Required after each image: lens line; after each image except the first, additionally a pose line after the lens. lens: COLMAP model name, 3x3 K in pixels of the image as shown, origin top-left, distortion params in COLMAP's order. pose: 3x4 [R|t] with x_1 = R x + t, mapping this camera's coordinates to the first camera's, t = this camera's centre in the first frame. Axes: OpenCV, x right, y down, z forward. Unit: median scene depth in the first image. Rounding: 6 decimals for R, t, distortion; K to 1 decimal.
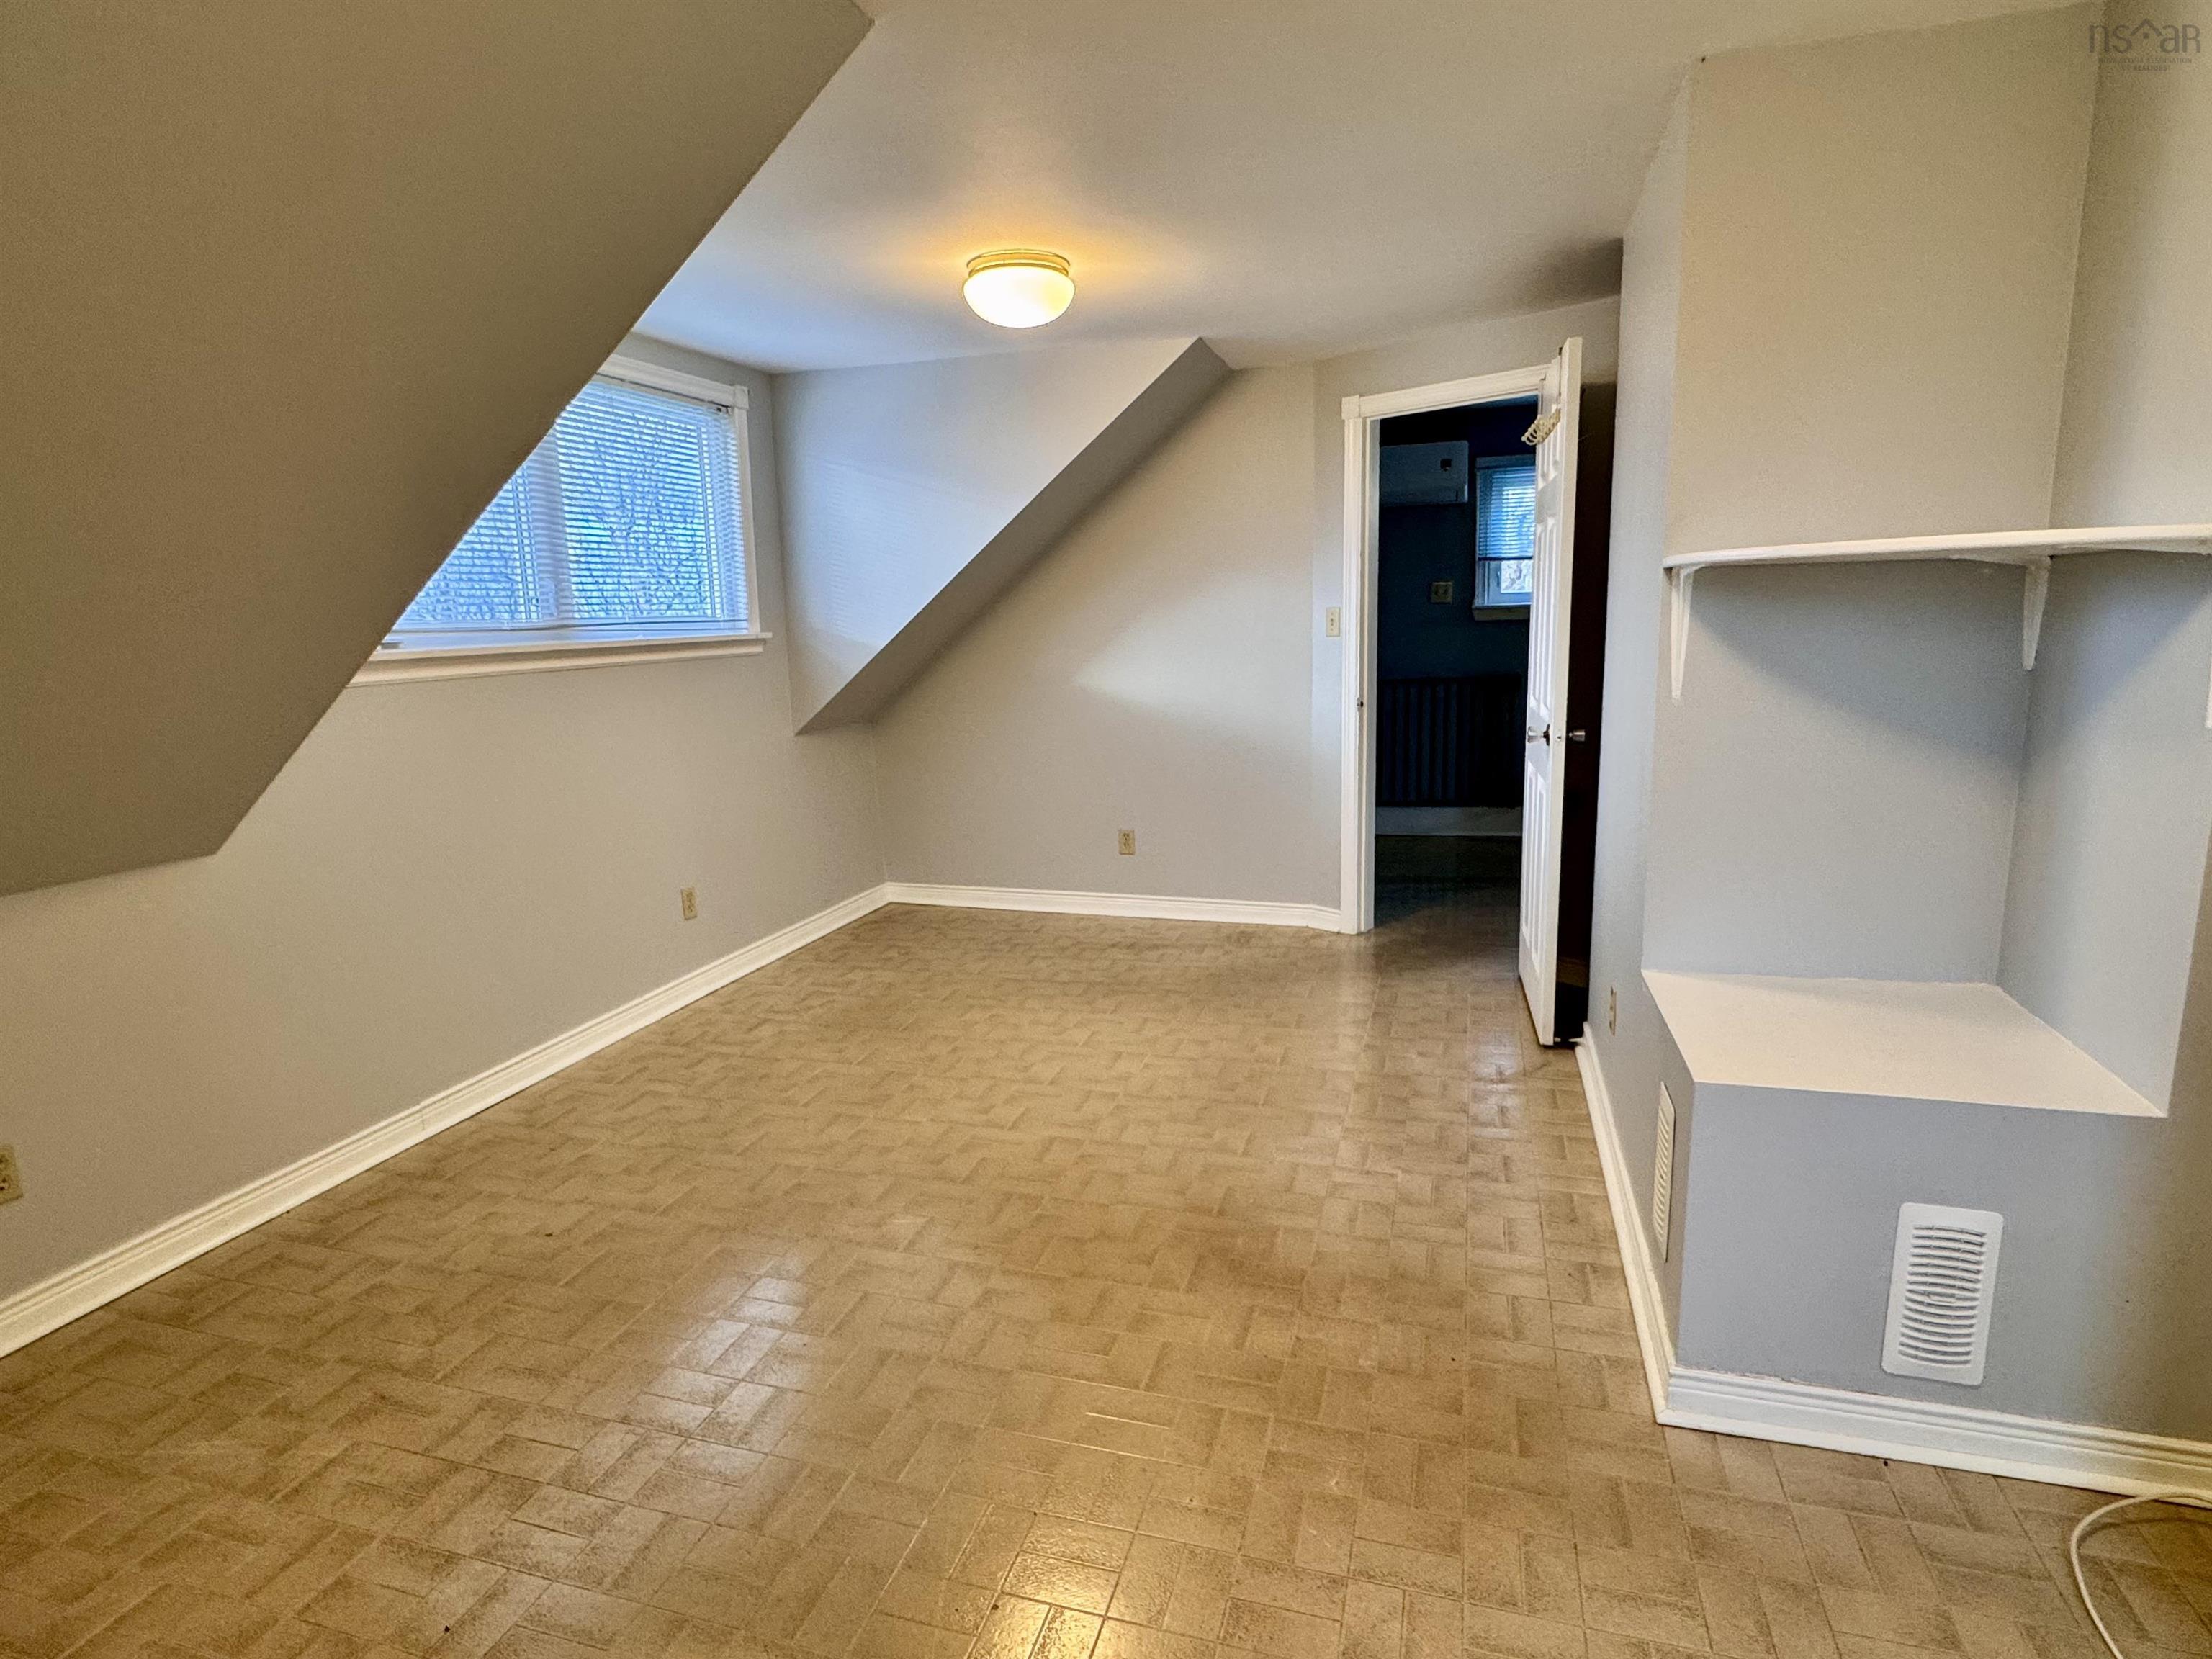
lens RADIAL K [[1169.6, 0, 1124.2], [0, 1169.6, 815.2], [0, 0, 1]] dist [0.001857, 0.000211]
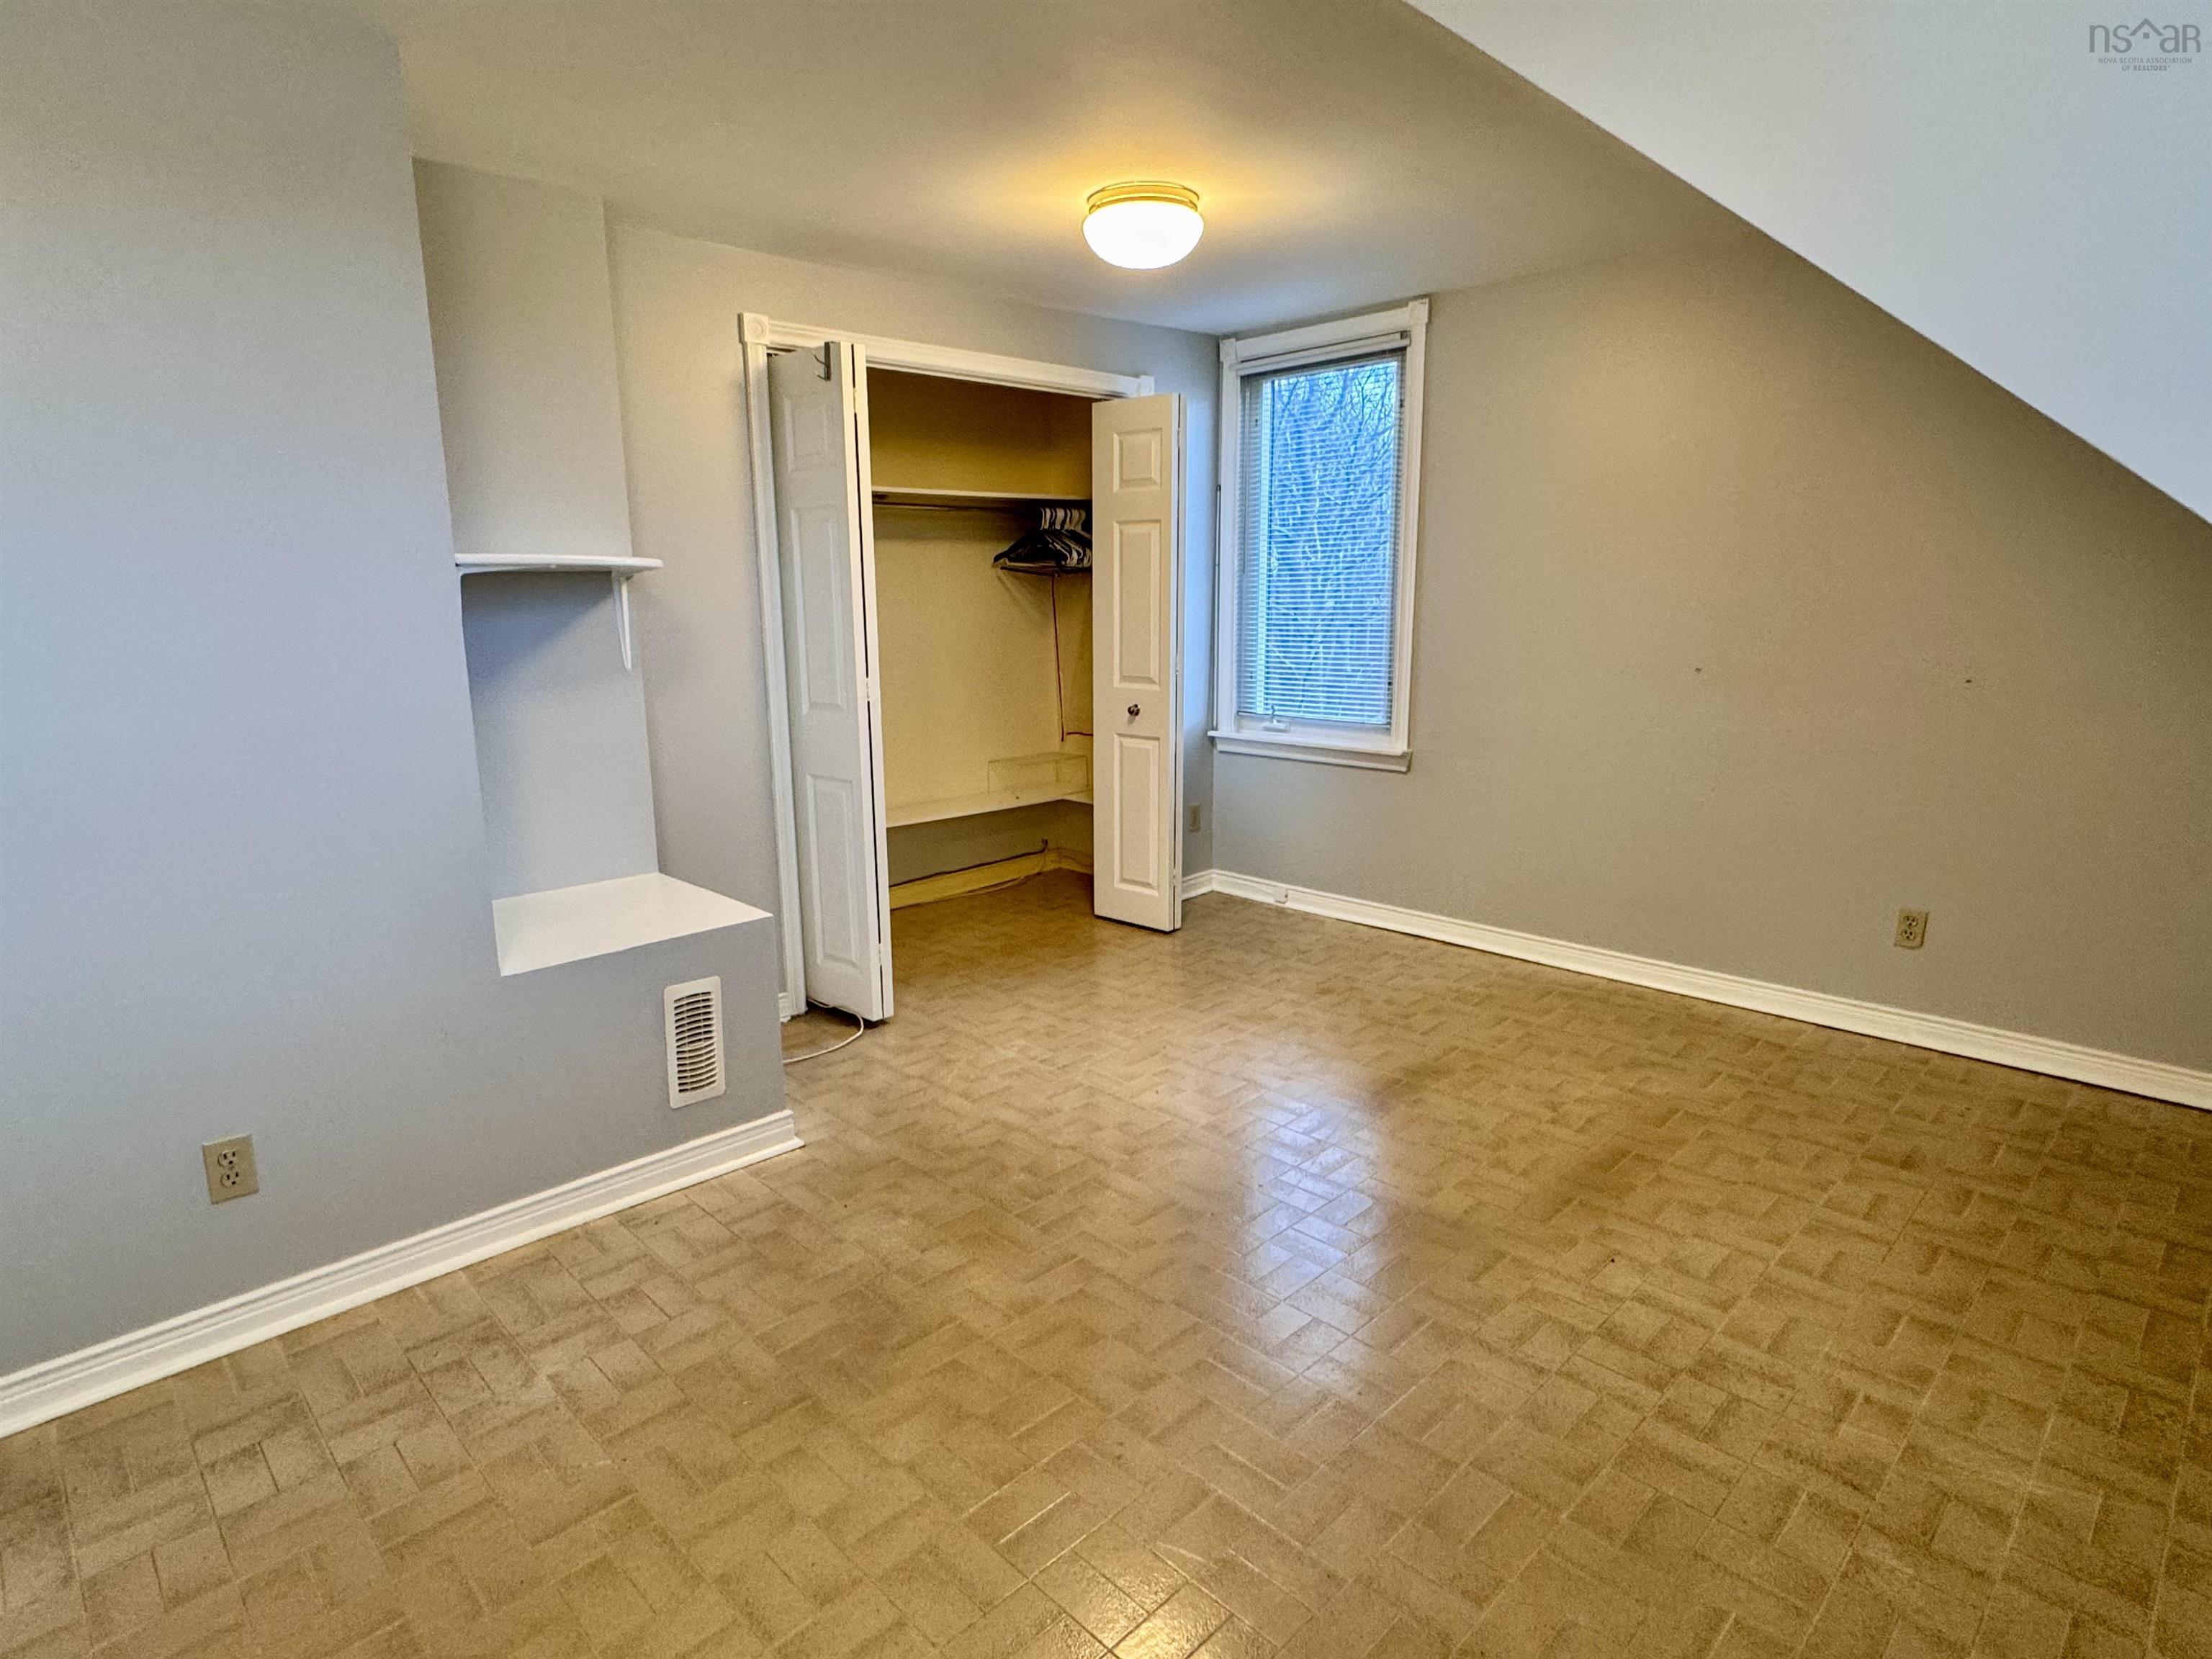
lens RADIAL K [[1169.6, 0, 1123.1], [0, 1169.6, 843.3], [0, 0, 1]] dist [0.001857, 0.000211]
pose [[-0.874019, -0.066554, 0.481313, -0.545580], [0.118529, 0.931446, 0.344034, -0.279417], [-0.471214, 0.357742, -0.806212, 1.746812]]
